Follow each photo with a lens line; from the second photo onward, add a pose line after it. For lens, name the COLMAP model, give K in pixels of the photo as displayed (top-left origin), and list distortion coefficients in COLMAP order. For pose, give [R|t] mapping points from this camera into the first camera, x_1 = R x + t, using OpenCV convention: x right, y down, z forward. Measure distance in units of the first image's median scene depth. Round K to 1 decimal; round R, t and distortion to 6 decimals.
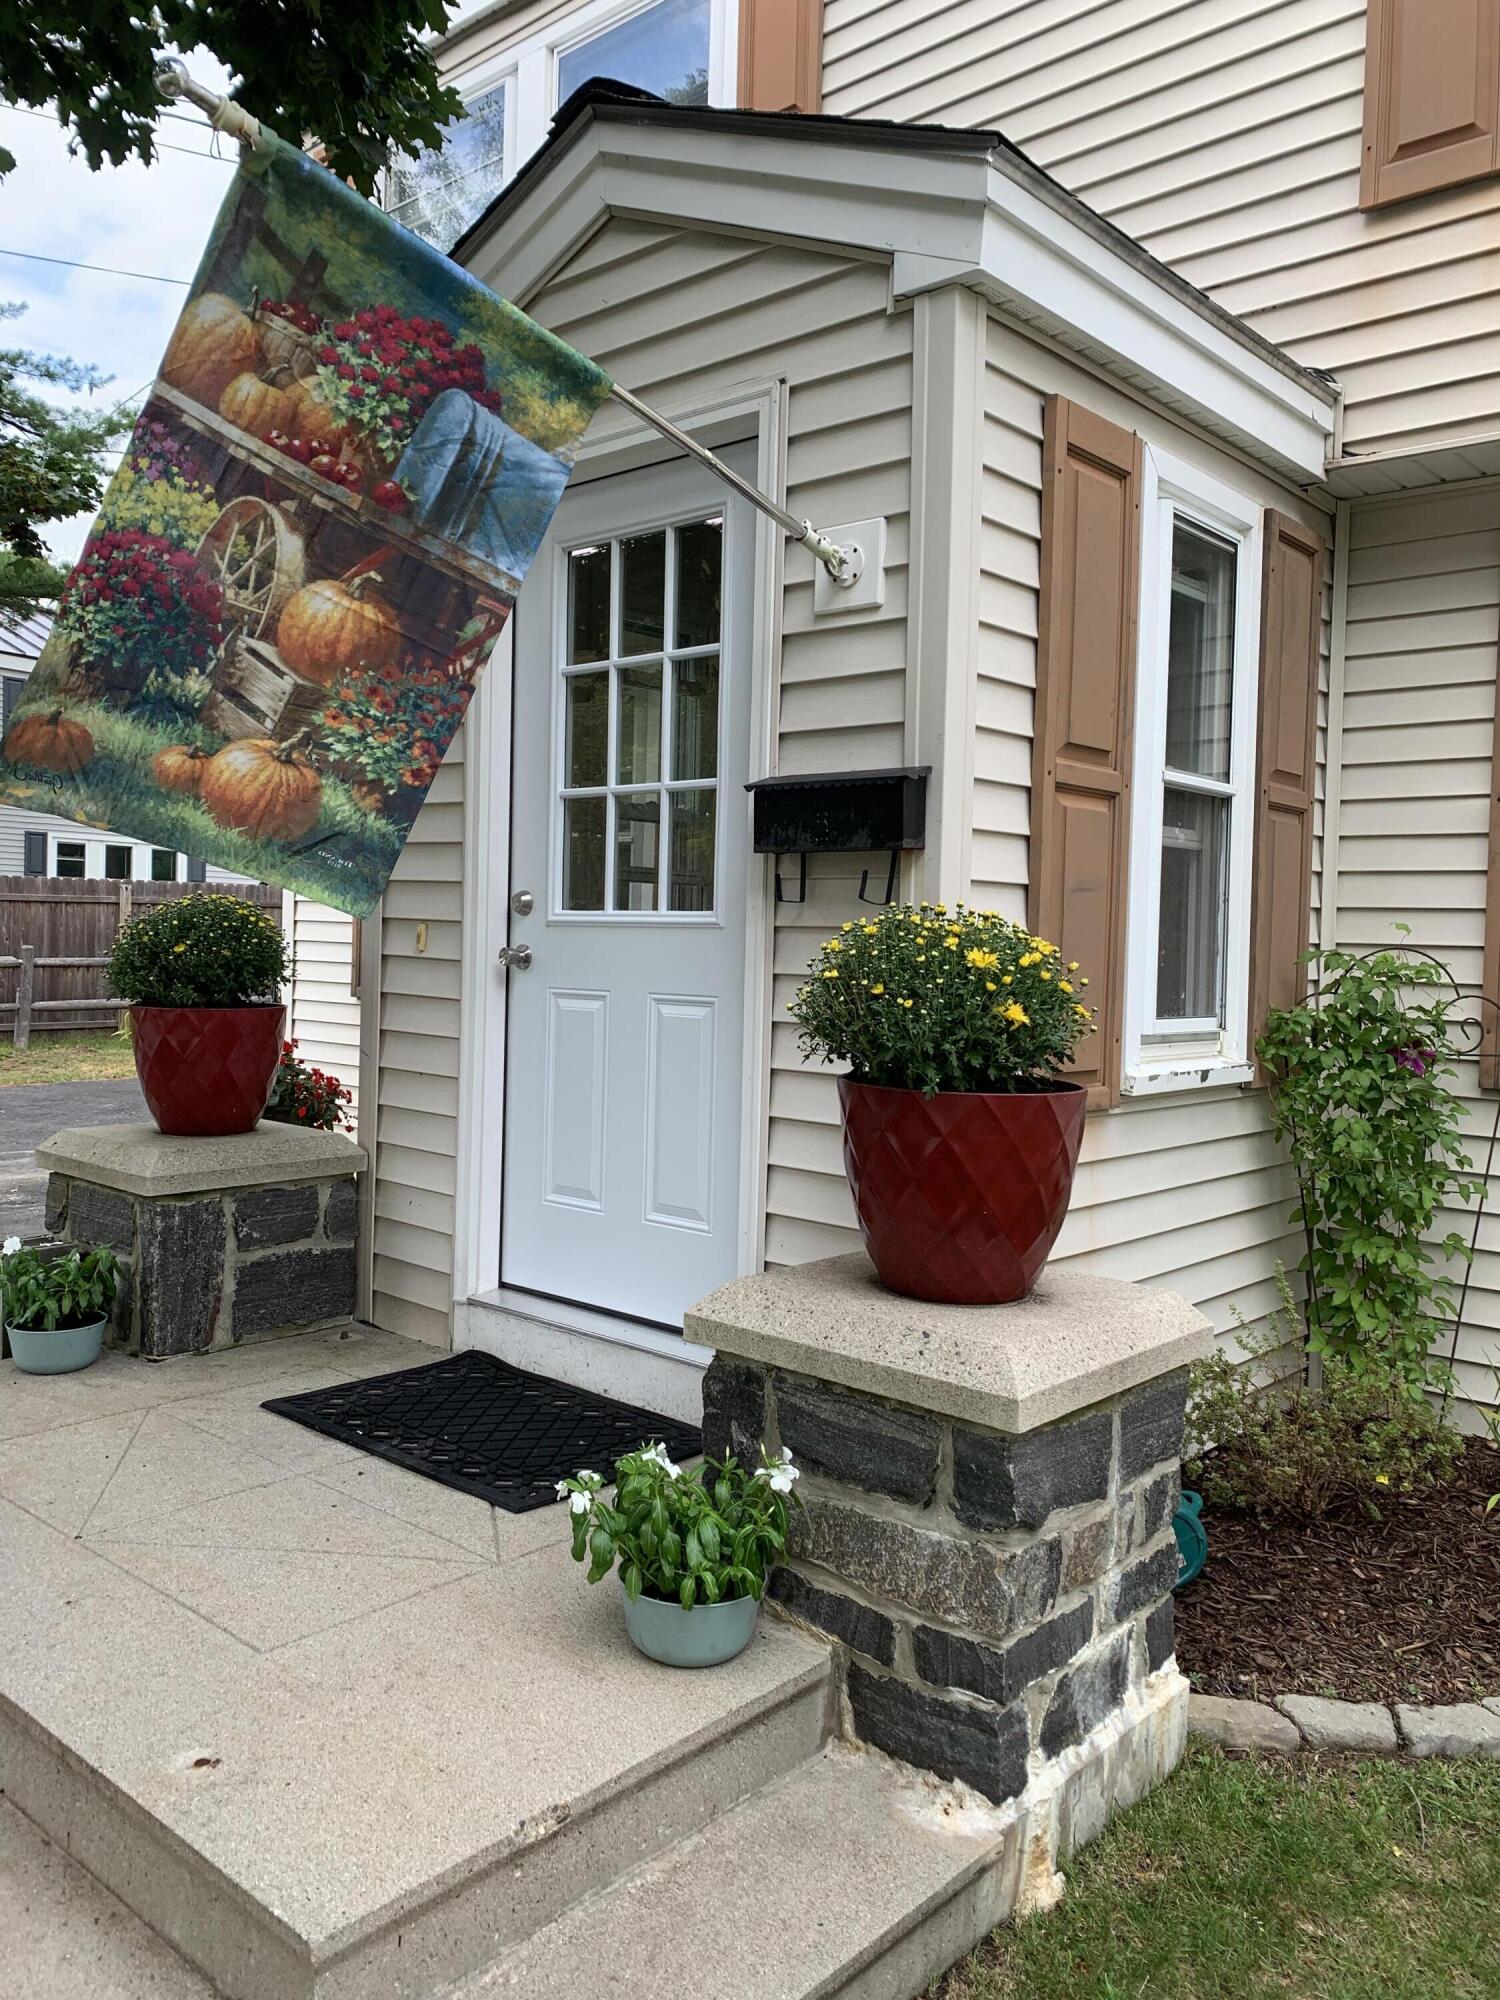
lens RADIAL K [[1475.0, 0, 750.0], [0, 1475.0, 1000.0], [0, 0, 1]] dist [0.006450, -0.029636]
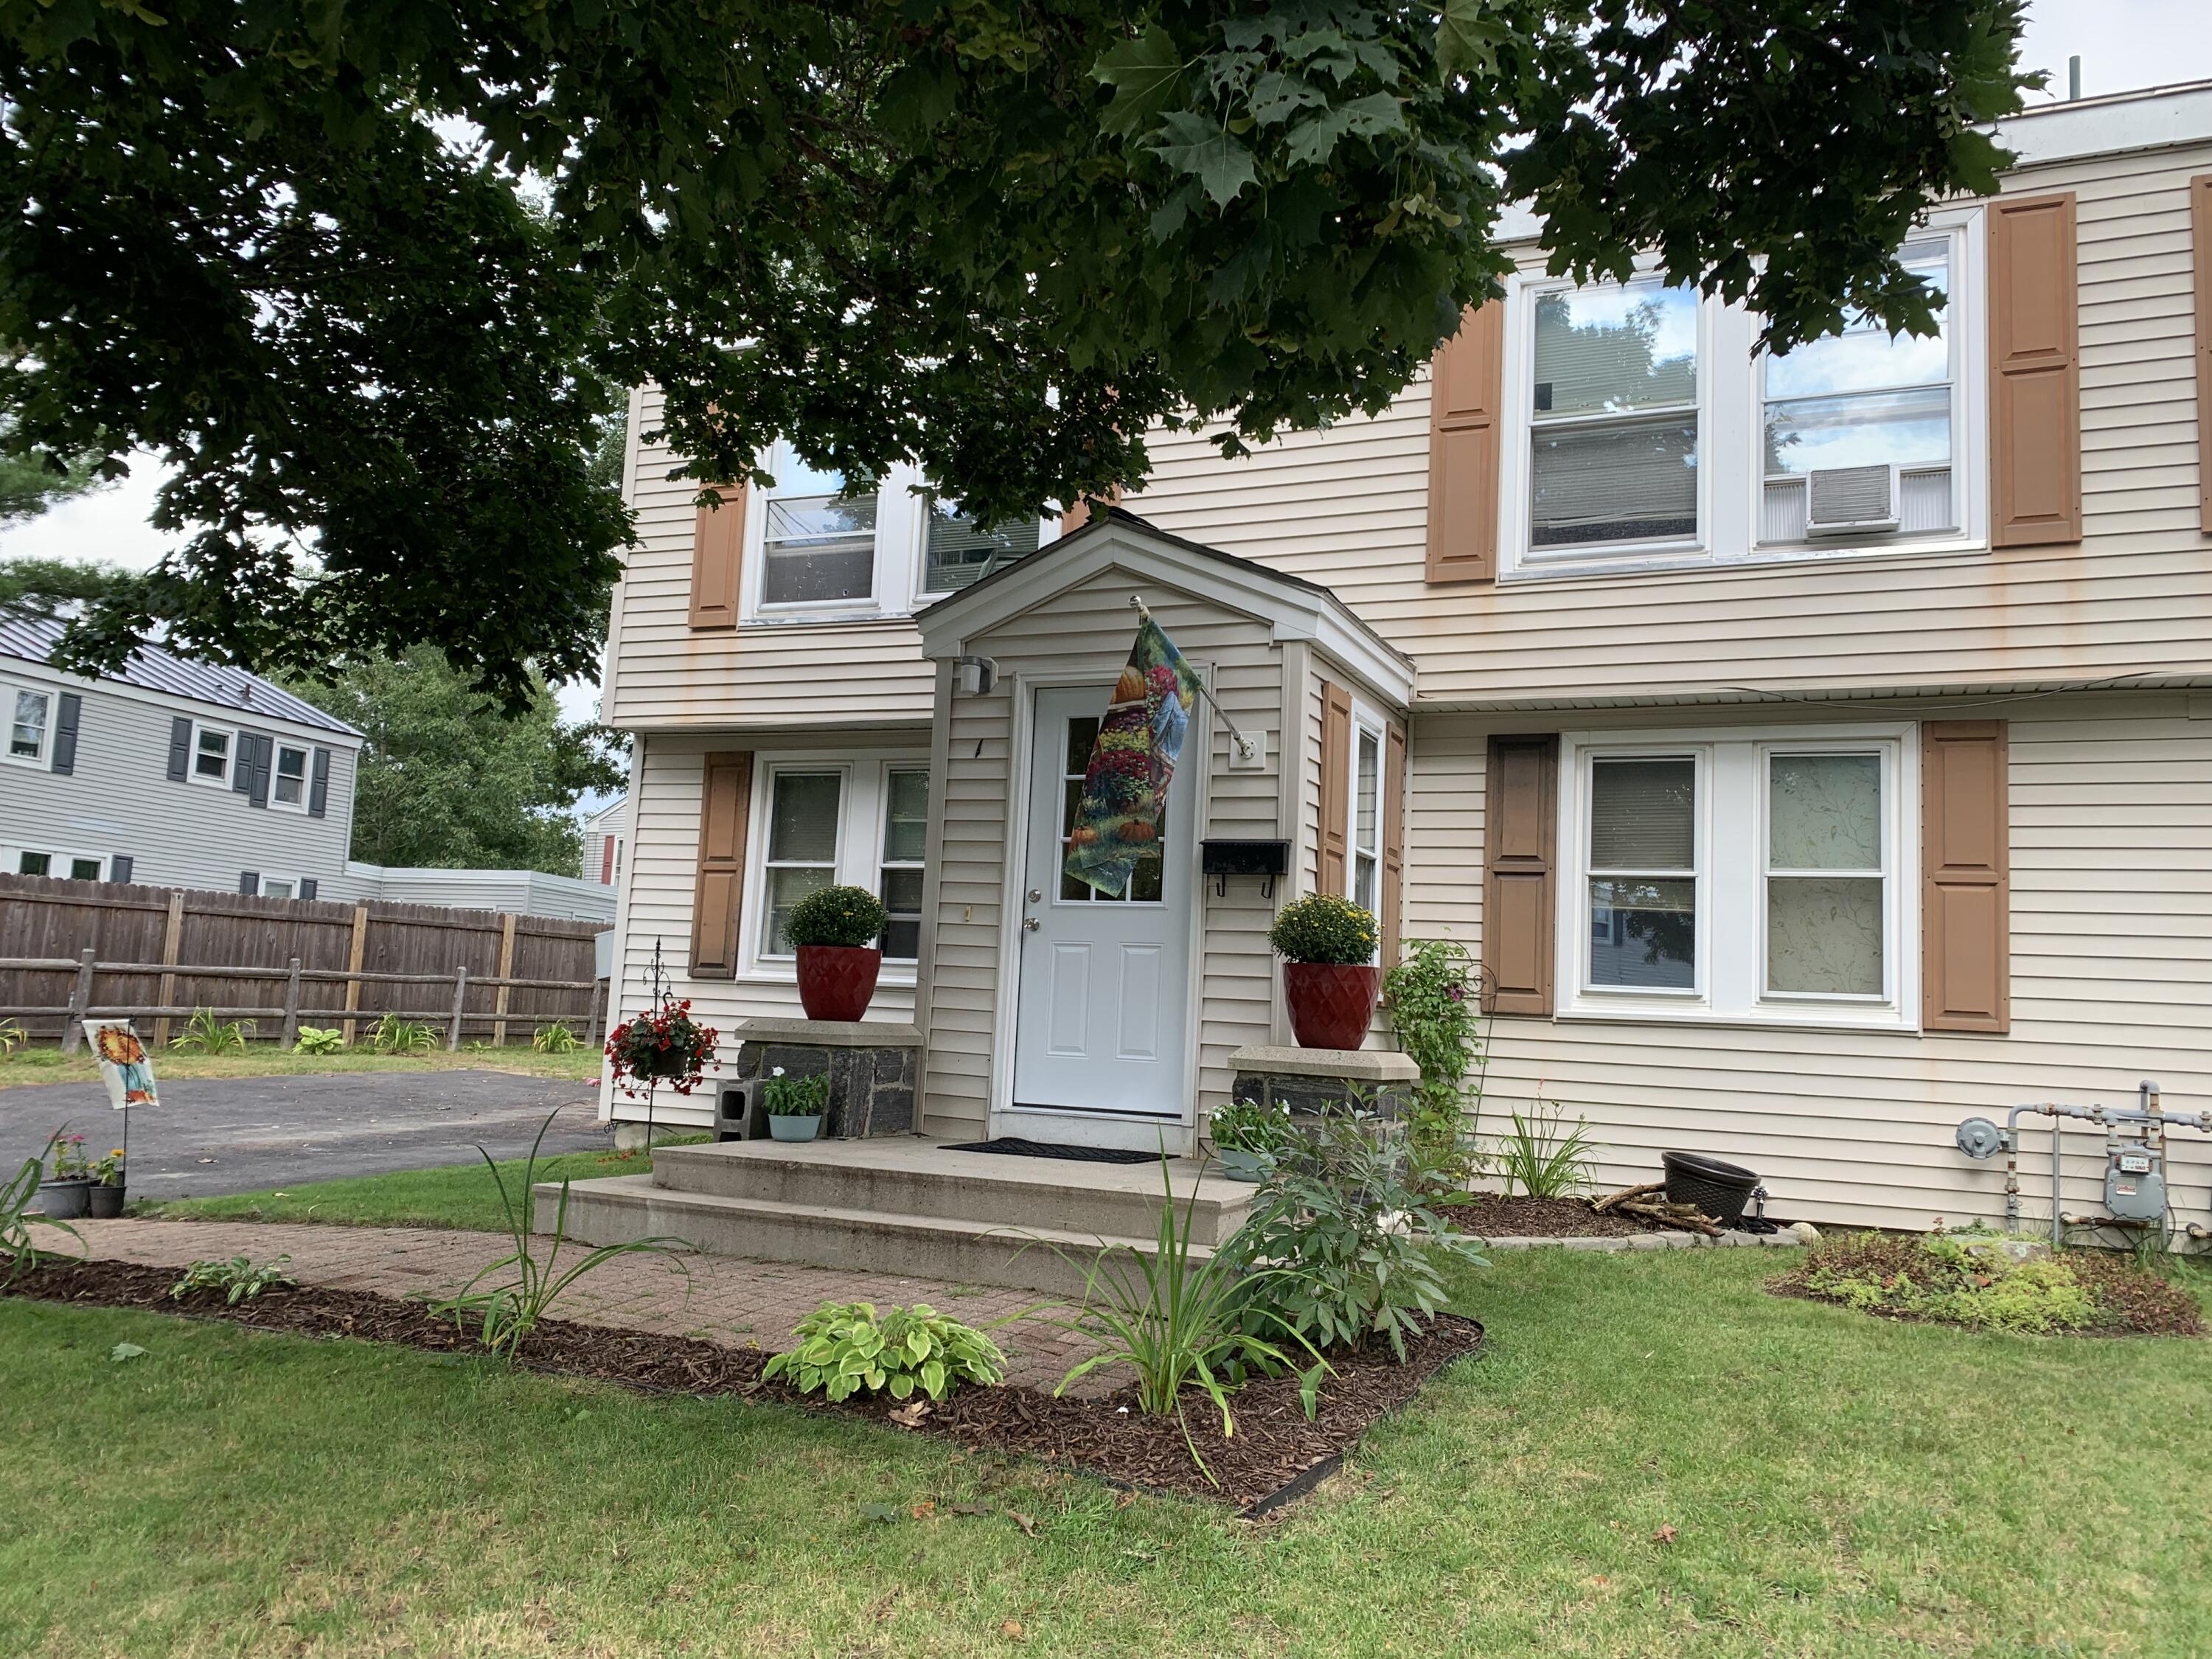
lens RADIAL K [[1646.3, 0, 1106.0], [0, 1646.3, 829.5], [0, 0, 1]] dist [0.009611, -0.103013]
pose [[0.951077, 0.057438, 0.303568, -0.712343], [-0.011575, 0.988501, -0.150770, 0.166069], [-0.308737, 0.139880, 0.940805, -1.018508]]
